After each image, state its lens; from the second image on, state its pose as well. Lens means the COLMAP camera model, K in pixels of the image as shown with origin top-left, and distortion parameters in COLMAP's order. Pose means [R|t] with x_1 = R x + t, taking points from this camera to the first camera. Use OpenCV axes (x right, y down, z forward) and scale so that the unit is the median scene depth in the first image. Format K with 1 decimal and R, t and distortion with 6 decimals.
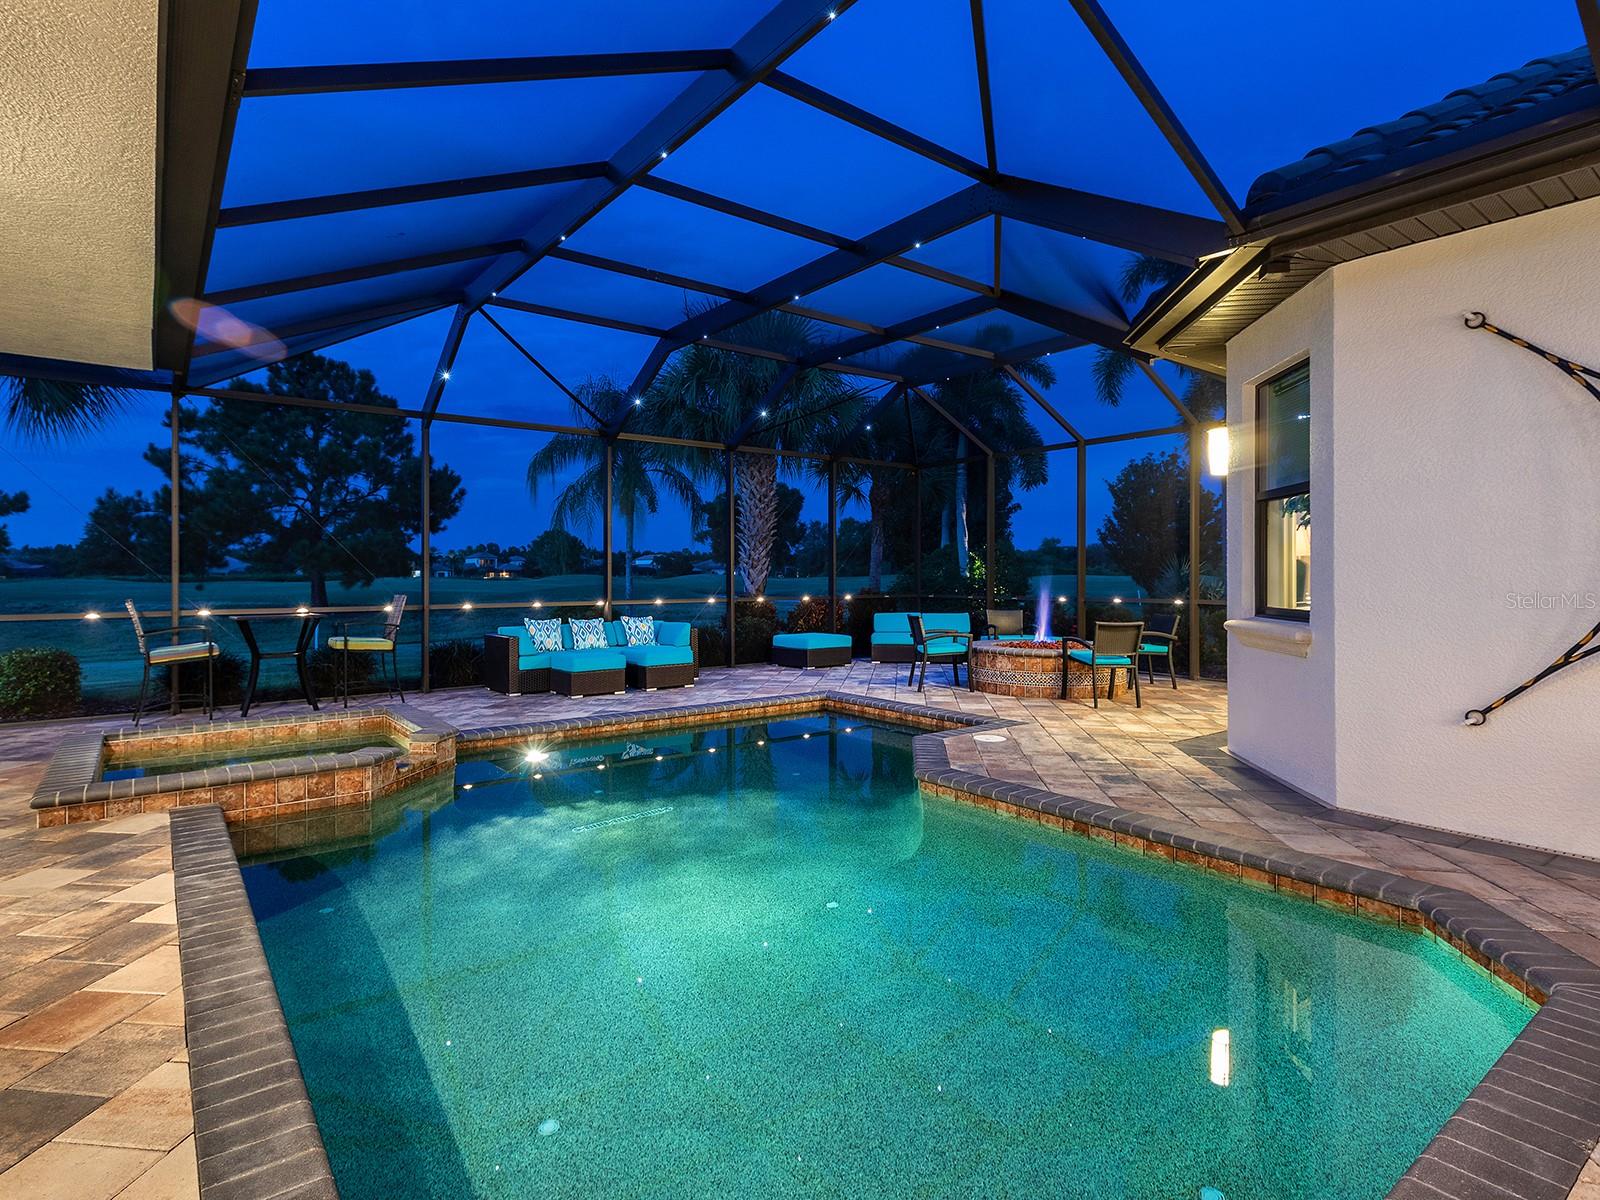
lens RADIAL K [[816.6, 0, 798.0], [0, 816.6, 599.4], [0, 0, 1]] dist [0.004095, -0.001416]
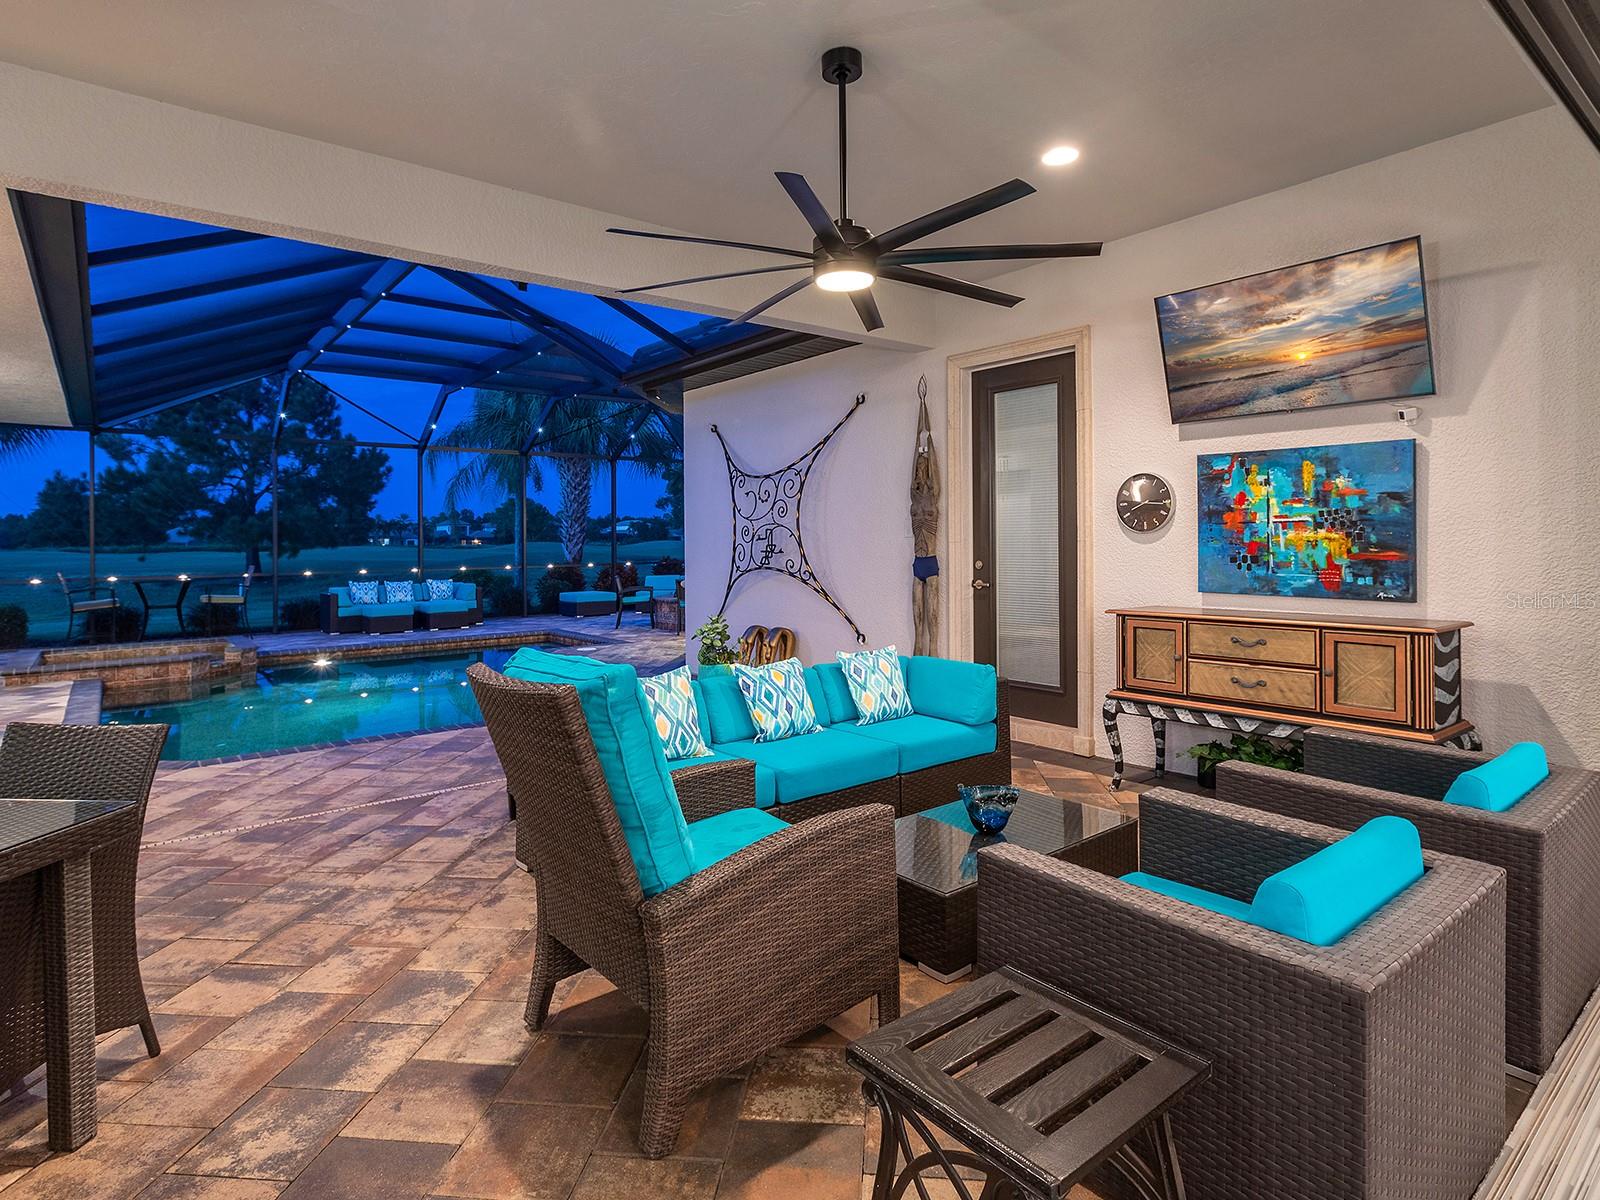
lens RADIAL K [[816.6, 0, 782.7], [0, 816.6, 560.3], [0, 0, 1]] dist [0.004095, -0.001416]
pose [[0.999713, -0.009558, 0.021955, 0.126630], [0.009668, 0.999941, -0.004919, 0.000427], [-0.021906, 0.005130, 0.999747, -0.141655]]
